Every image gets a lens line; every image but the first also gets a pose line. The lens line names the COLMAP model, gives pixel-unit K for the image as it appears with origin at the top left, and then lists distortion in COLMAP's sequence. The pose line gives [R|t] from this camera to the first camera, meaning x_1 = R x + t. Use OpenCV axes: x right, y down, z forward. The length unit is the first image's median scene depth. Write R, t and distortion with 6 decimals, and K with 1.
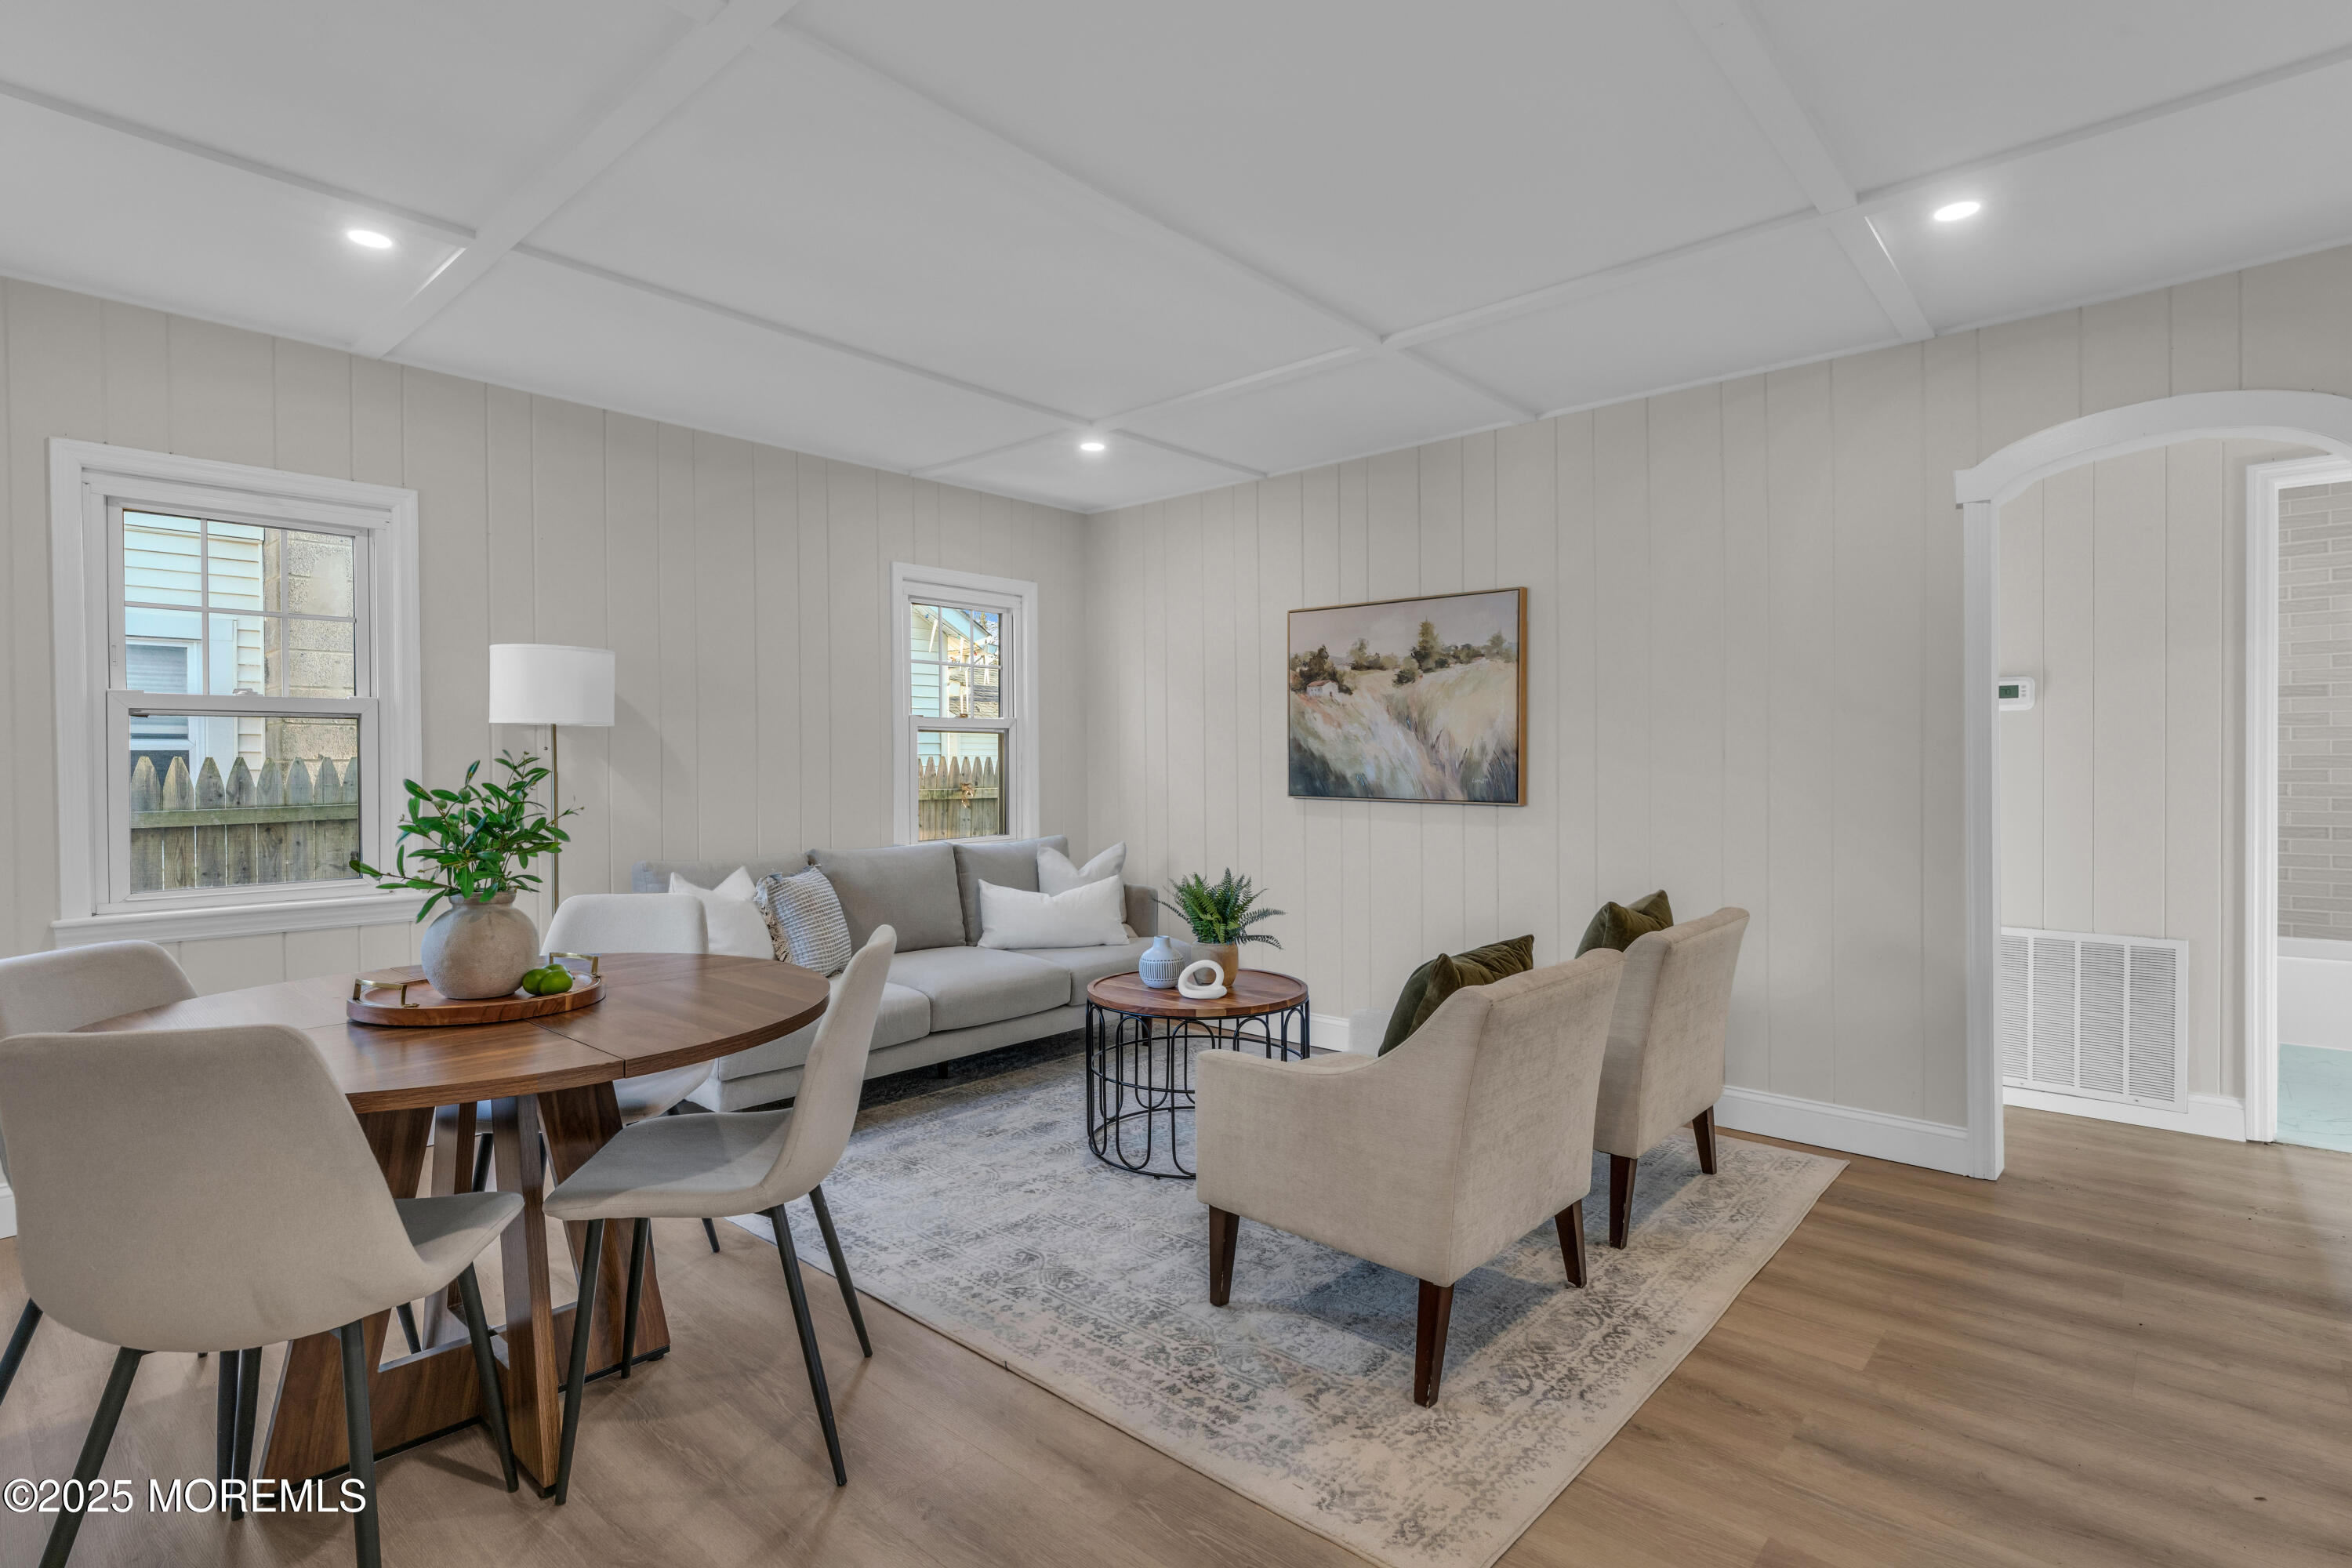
lens RADIAL K [[1148.8, 0, 1168.3], [0, 1148.8, 781.0], [0, 0, 1]] dist [-0.002466, -0.000144]
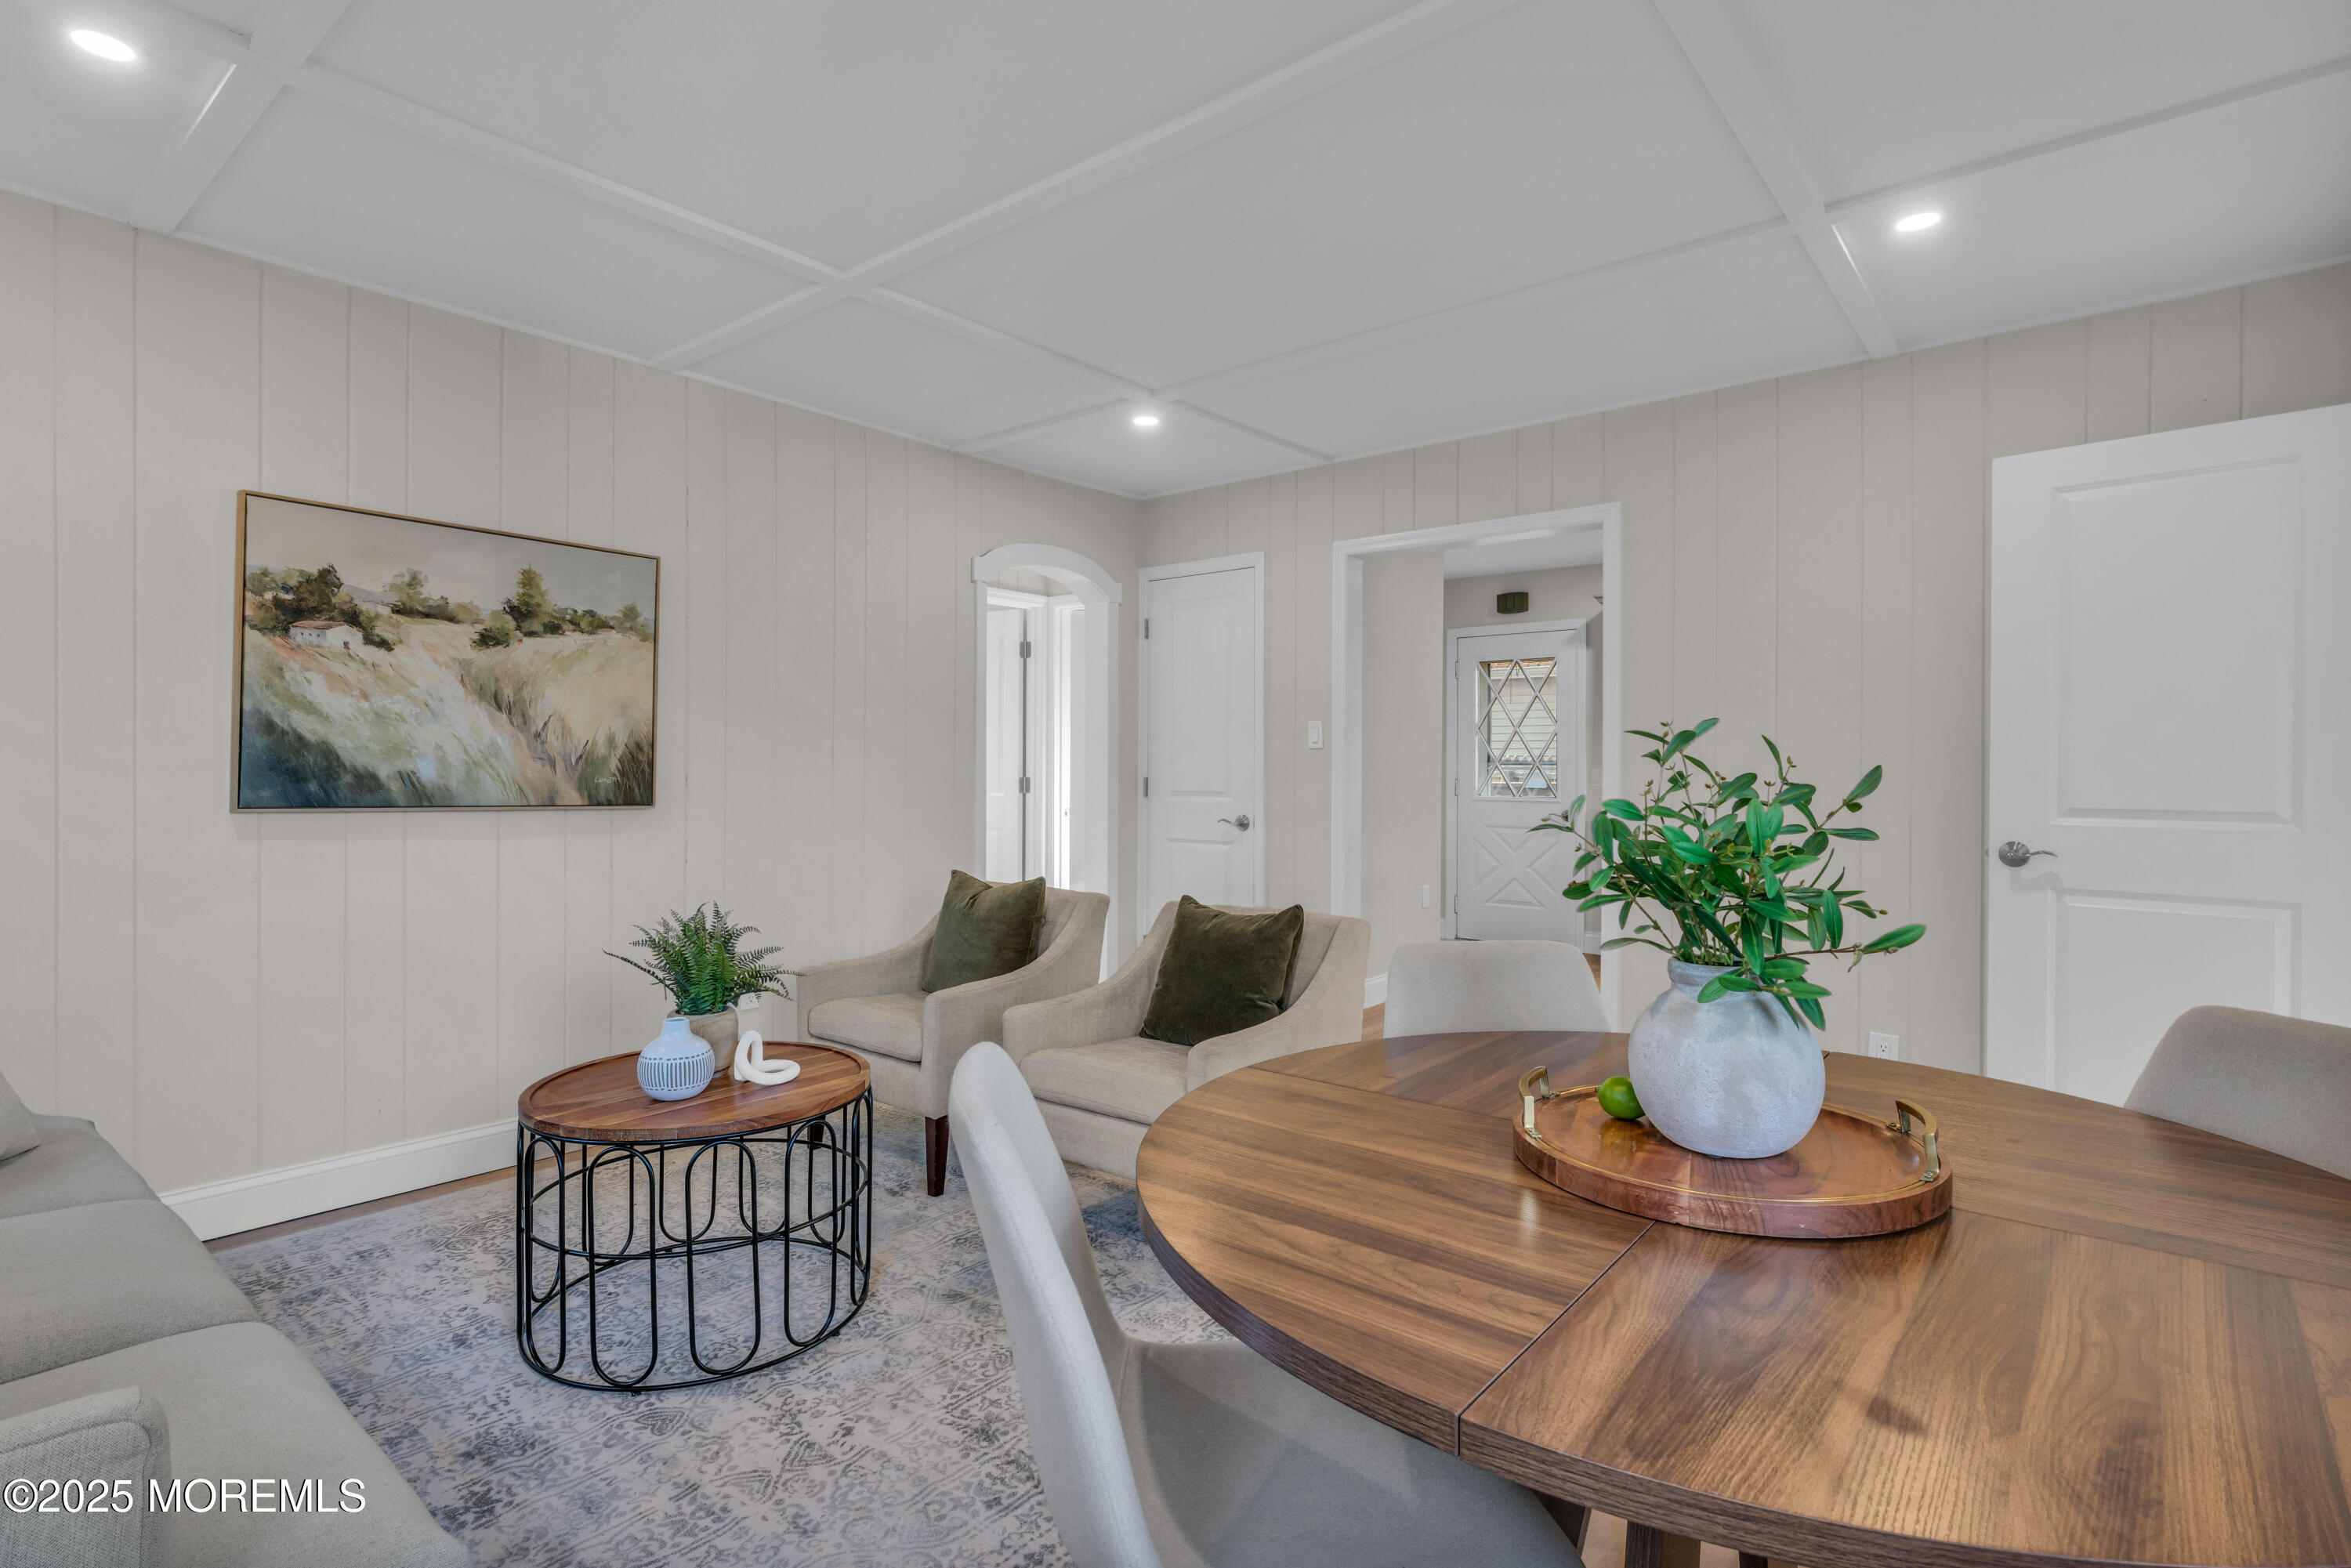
lens RADIAL K [[1148.3, 0, 1165.8], [0, 1148.3, 795.1], [0, 0, 1]] dist [-0.002466, -0.000144]
pose [[-0.045438, -0.021777, 0.998730, -0.534243], [0.003763, 0.999752, 0.021971, -0.005335], [-0.998960, 0.004757, -0.045345, 0.601773]]
